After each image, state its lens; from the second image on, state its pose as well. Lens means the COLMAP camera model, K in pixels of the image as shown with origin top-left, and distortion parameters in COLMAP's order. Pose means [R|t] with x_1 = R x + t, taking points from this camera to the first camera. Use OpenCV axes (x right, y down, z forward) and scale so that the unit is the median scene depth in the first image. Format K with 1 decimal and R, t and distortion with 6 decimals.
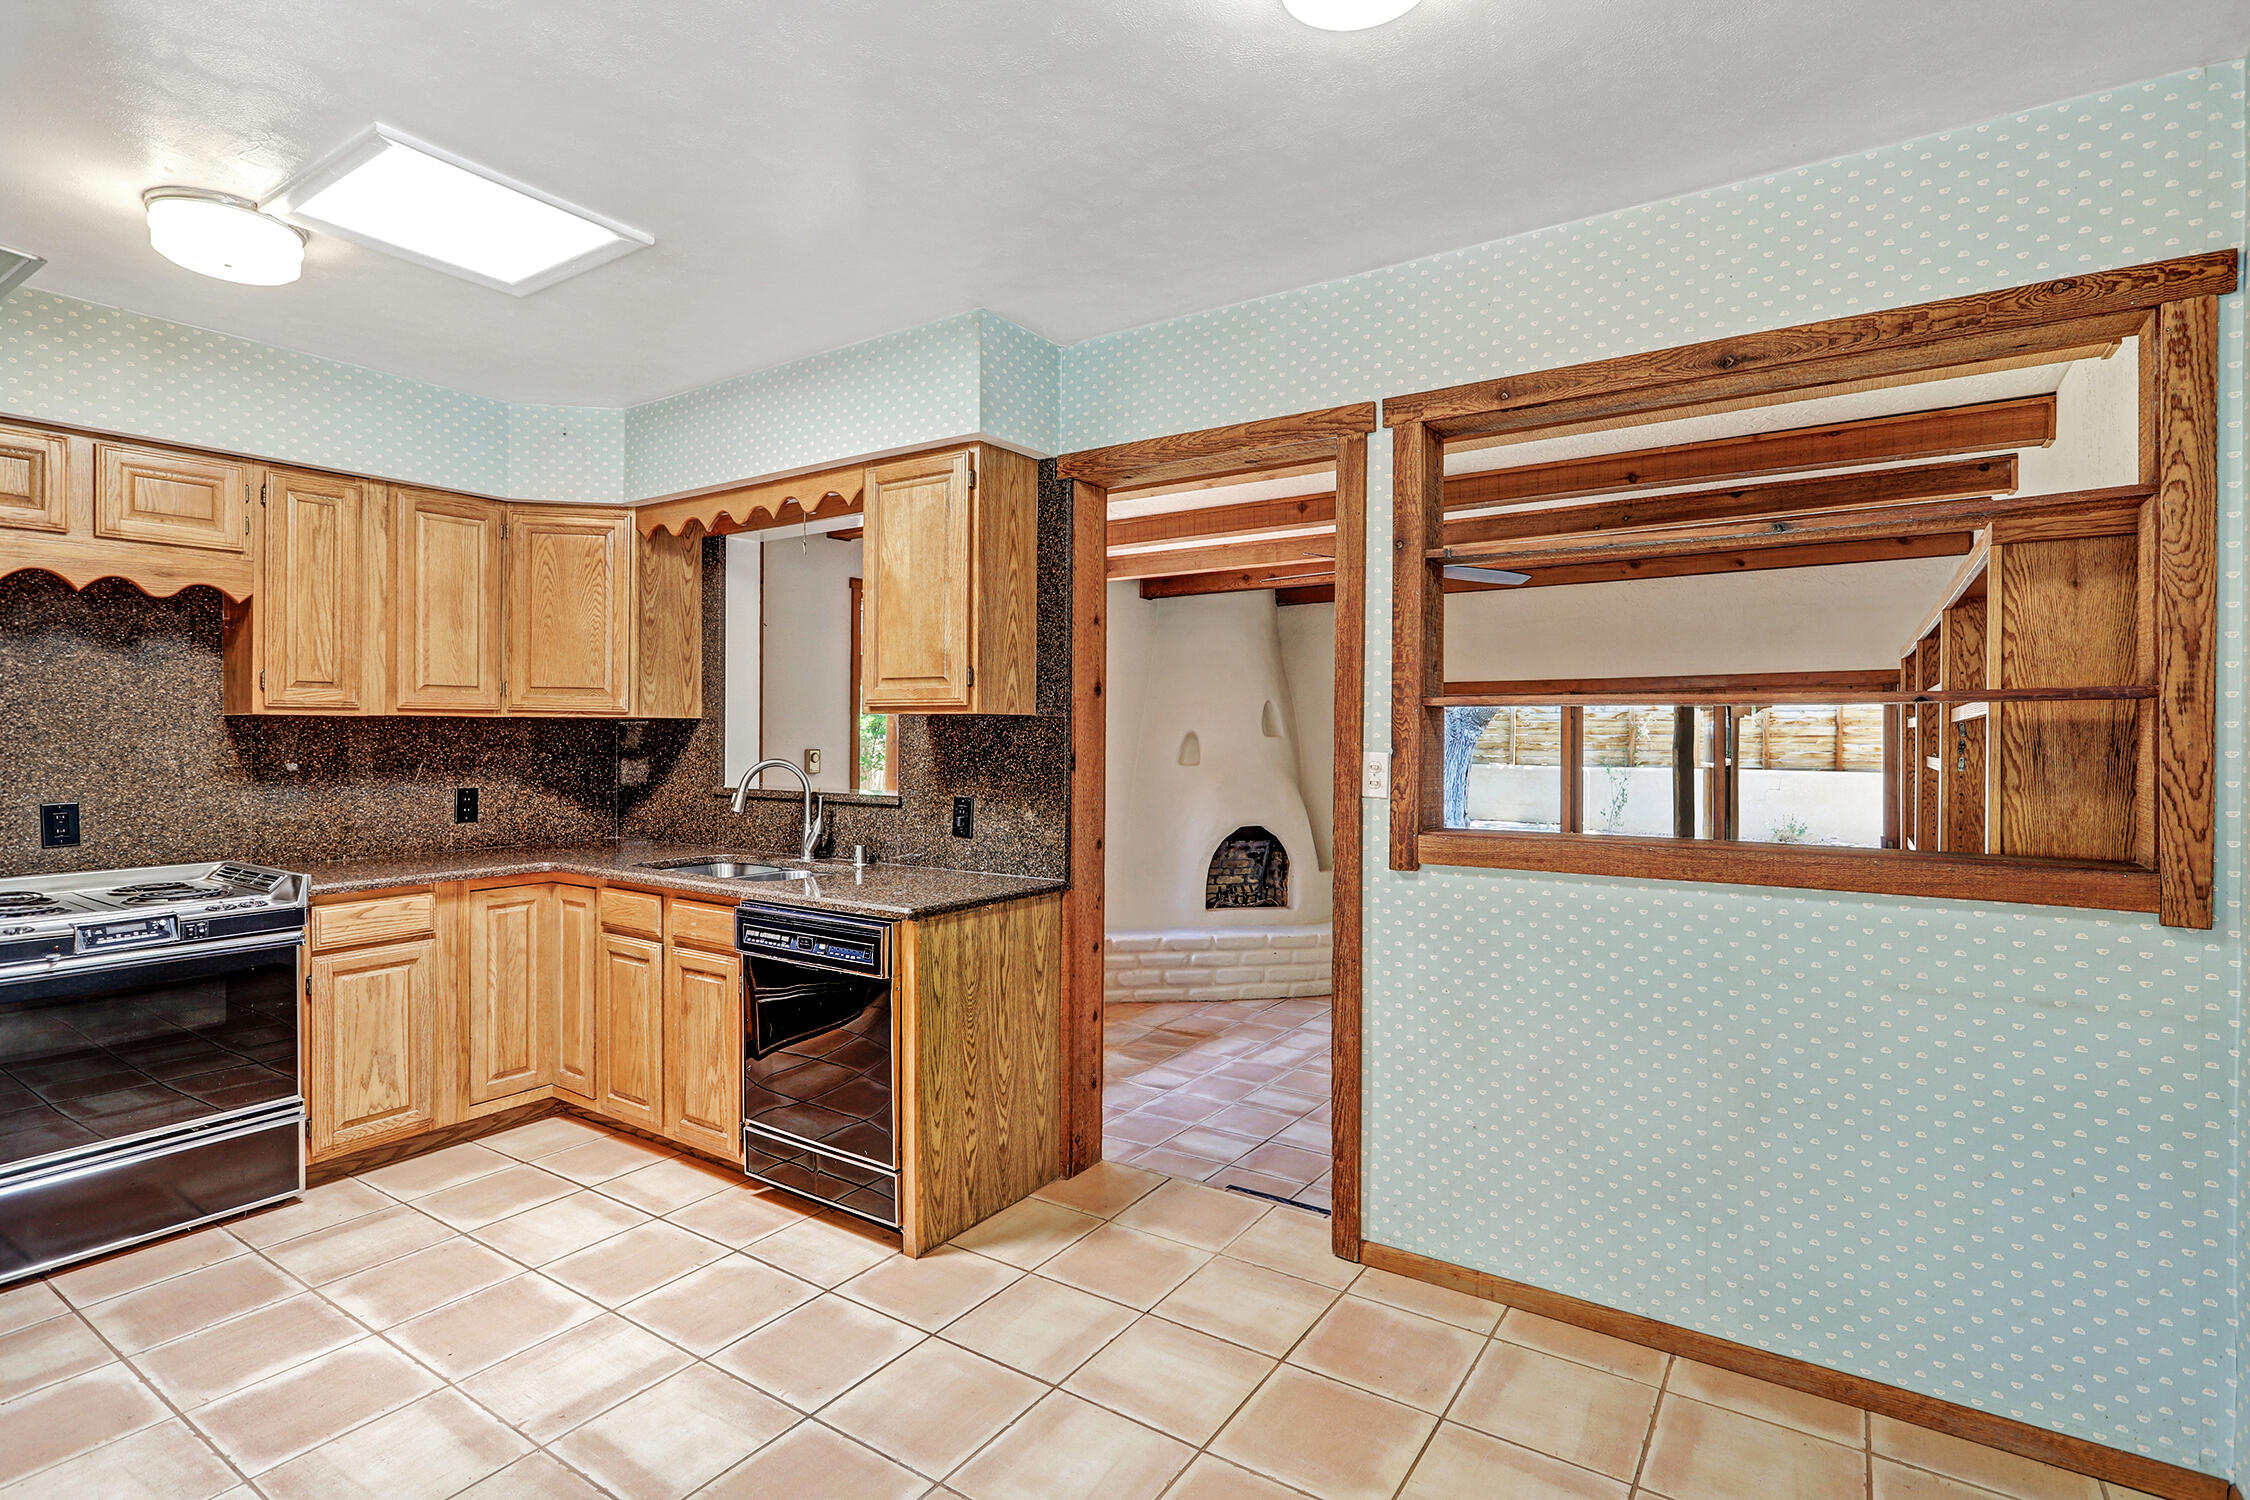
lens RADIAL K [[1097.1, 0, 1113.6], [0, 1097.1, 734.7], [0, 0, 1]] dist [-0.000375, 0.000951]
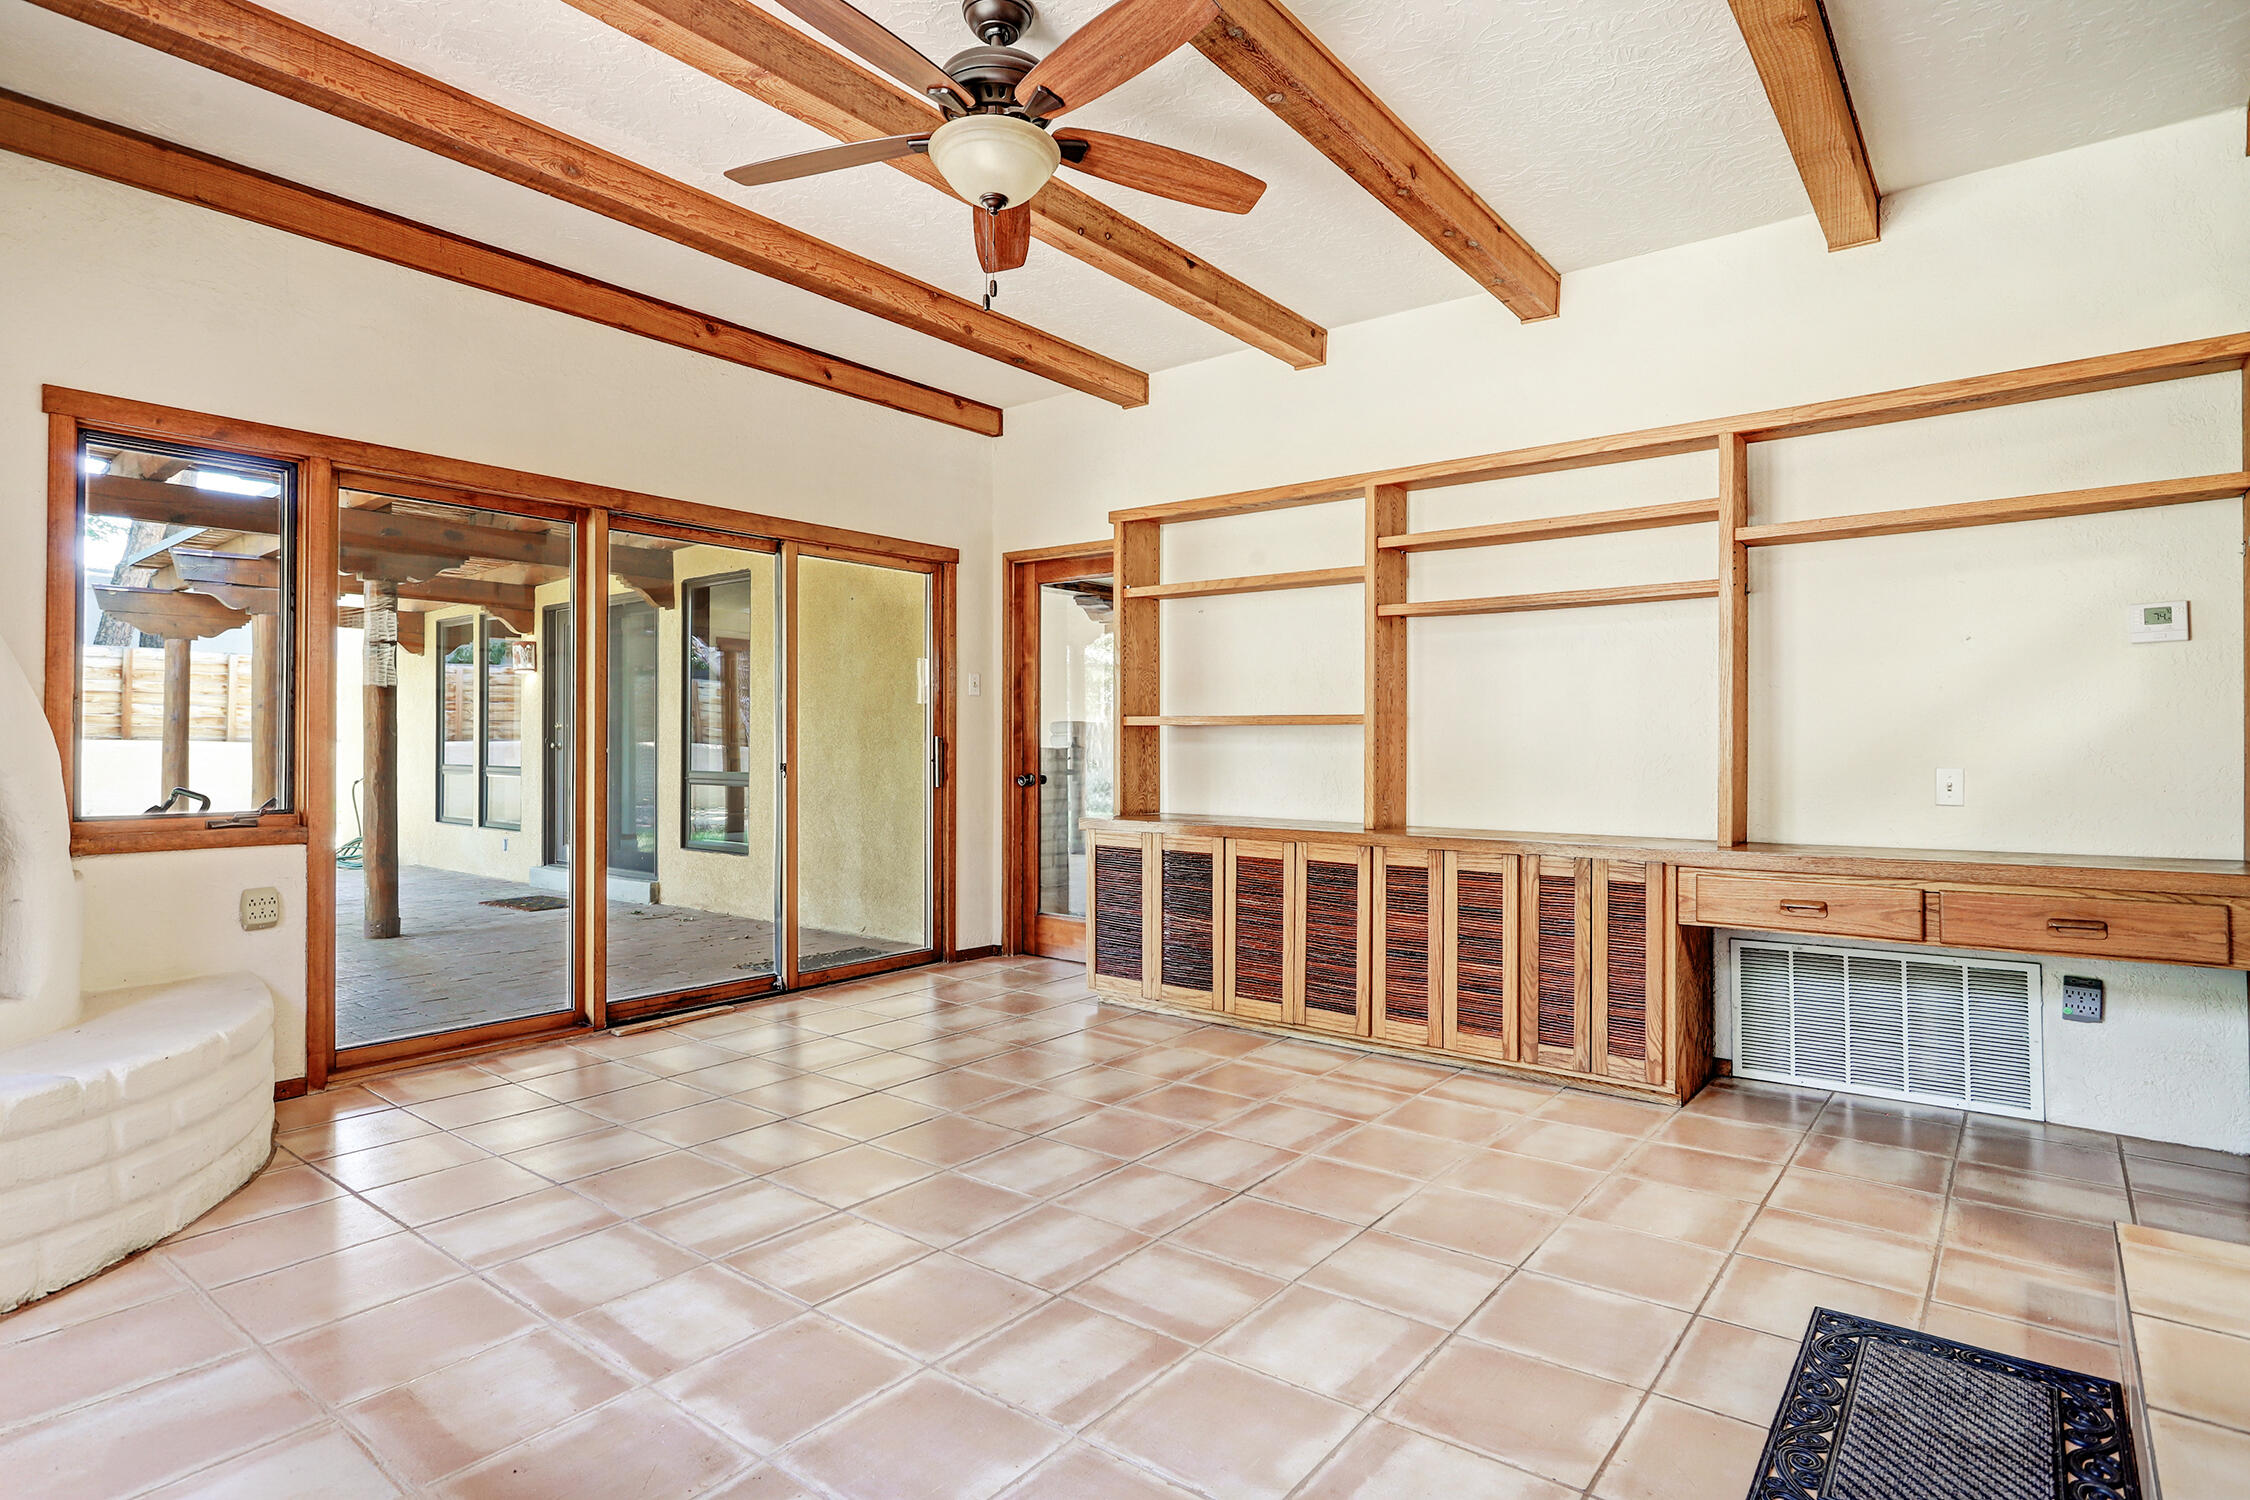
lens RADIAL K [[1175.4, 0, 1125.0], [0, 1175.4, 750.0], [0, 0, 1]] dist [-0.013564, 0.000229]
pose [[0.074272, -0.008787, 0.997199, -0.352549], [-0.004079, 0.999950, 0.009115, 0.166845], [-0.997230, -0.004744, 0.074232, 1.342835]]
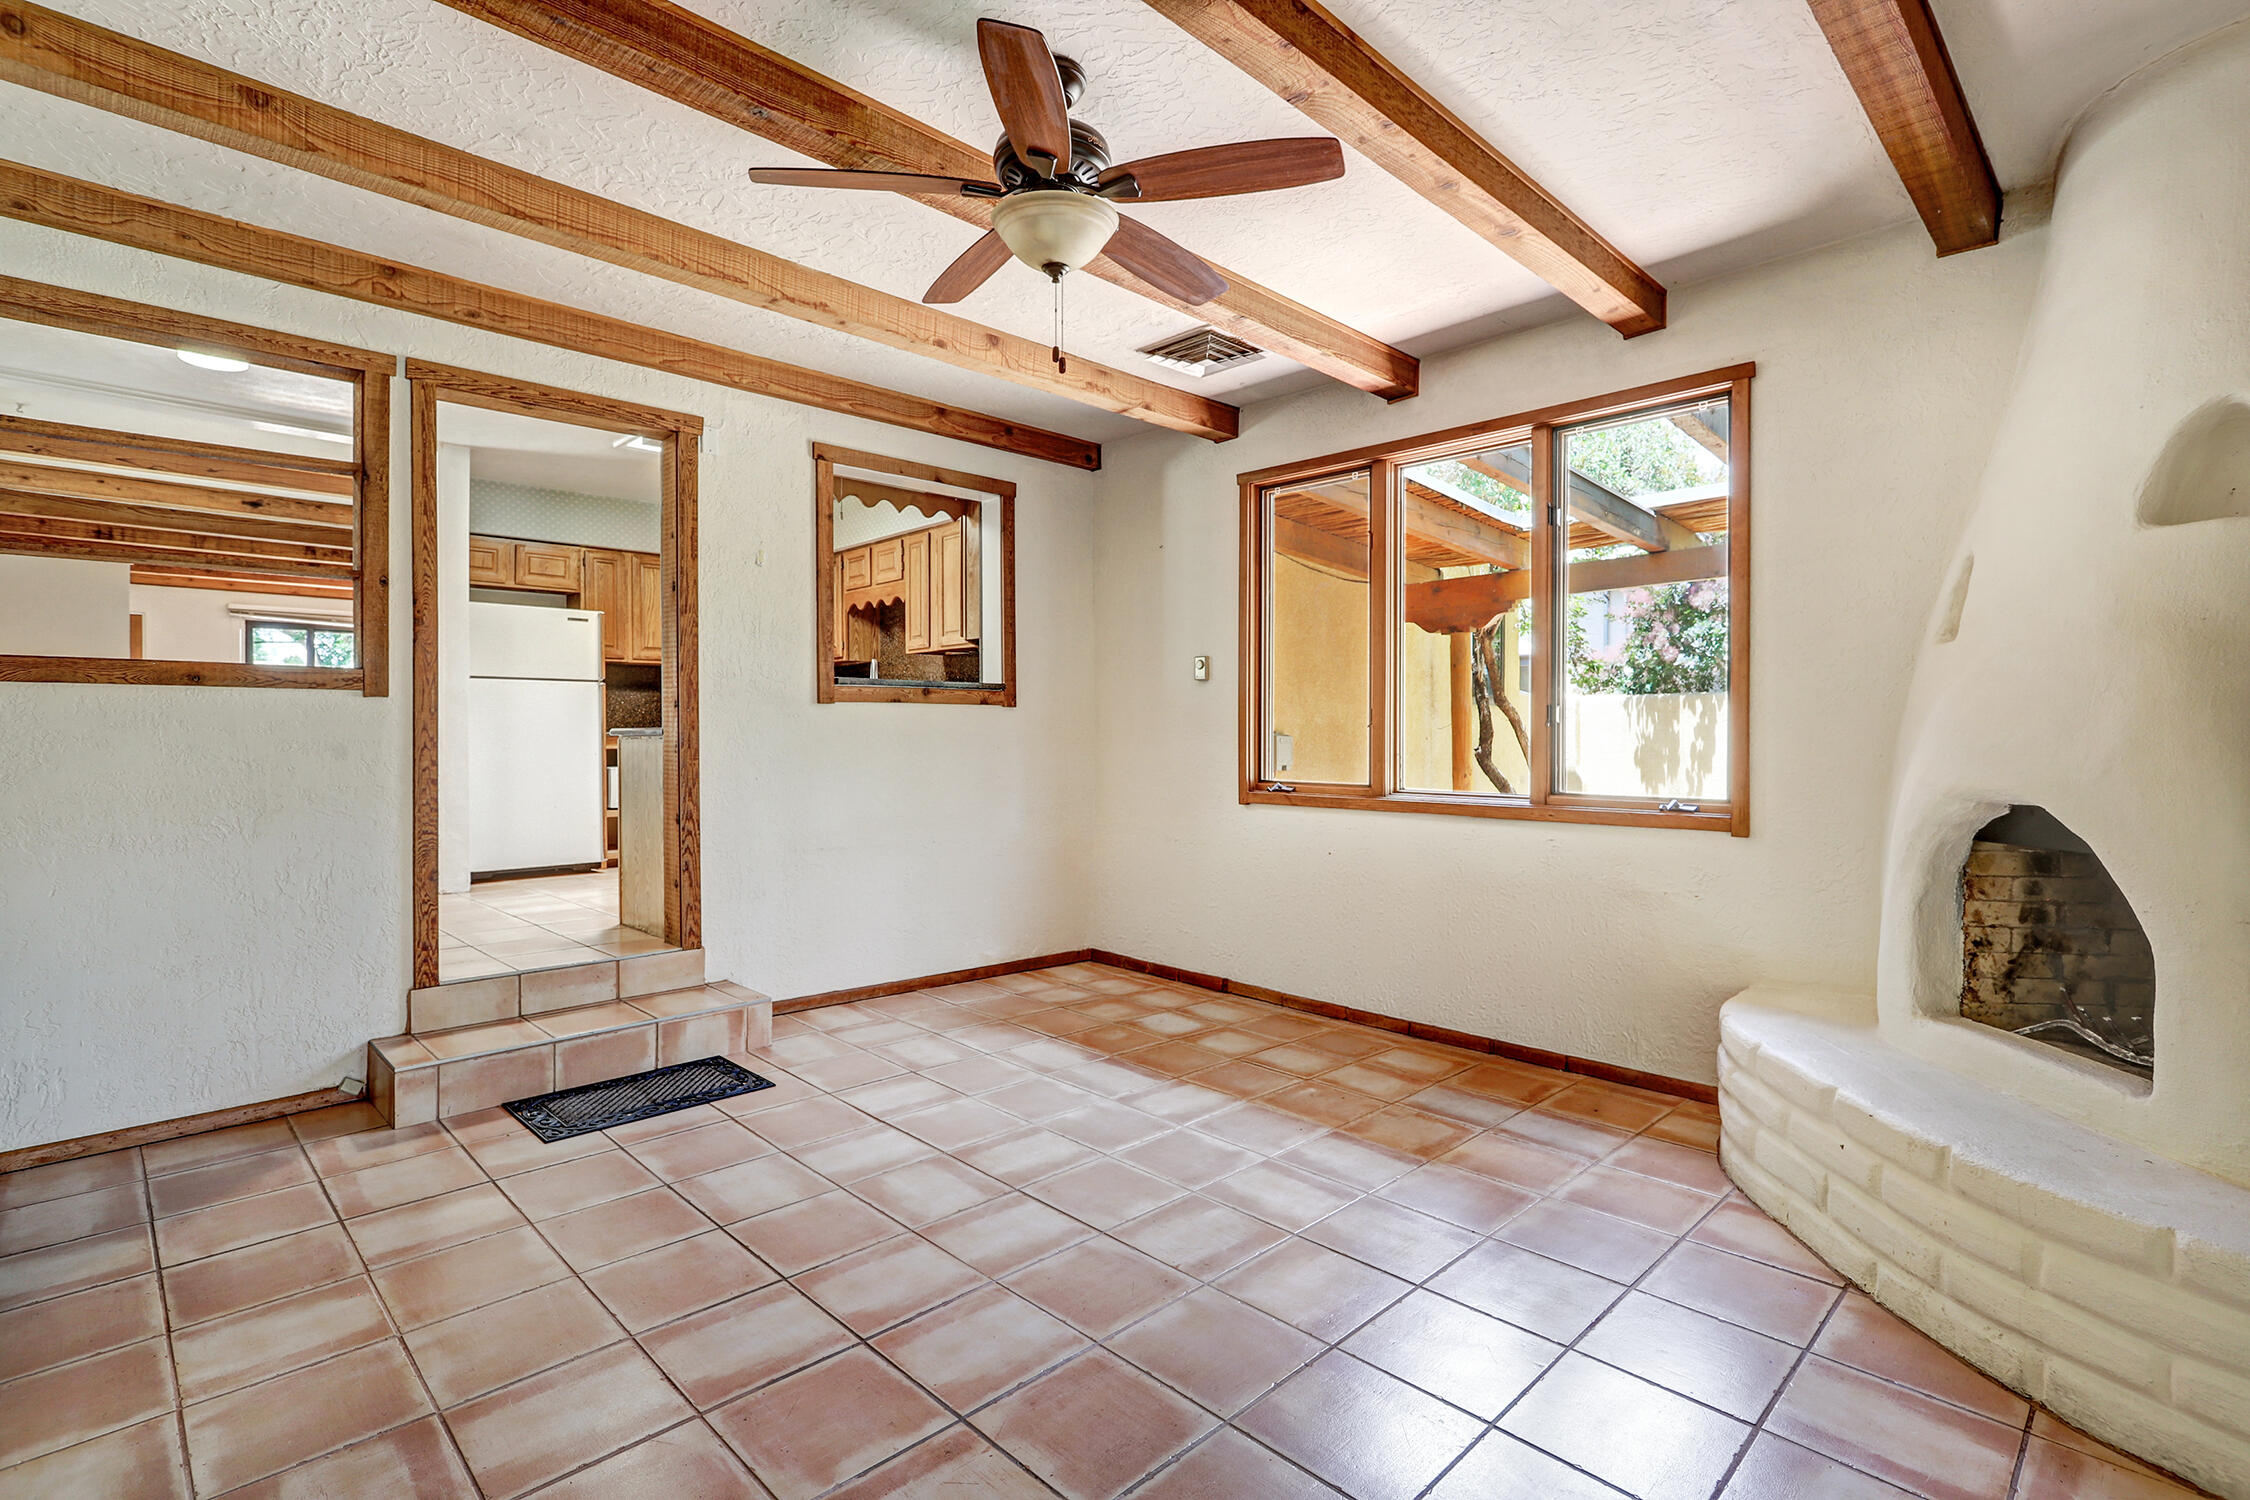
lens RADIAL K [[1066.2, 0, 1114.3], [0, 1066.2, 738.3], [0, 0, 1]] dist [-0.002068, -0.000100]
pose [[-0.206591, -0.000479, -0.978427, 1.055266], [0.000021, 1.000000, -0.000494, 0.132819], [0.978427, -0.000123, -0.206591, 1.664247]]
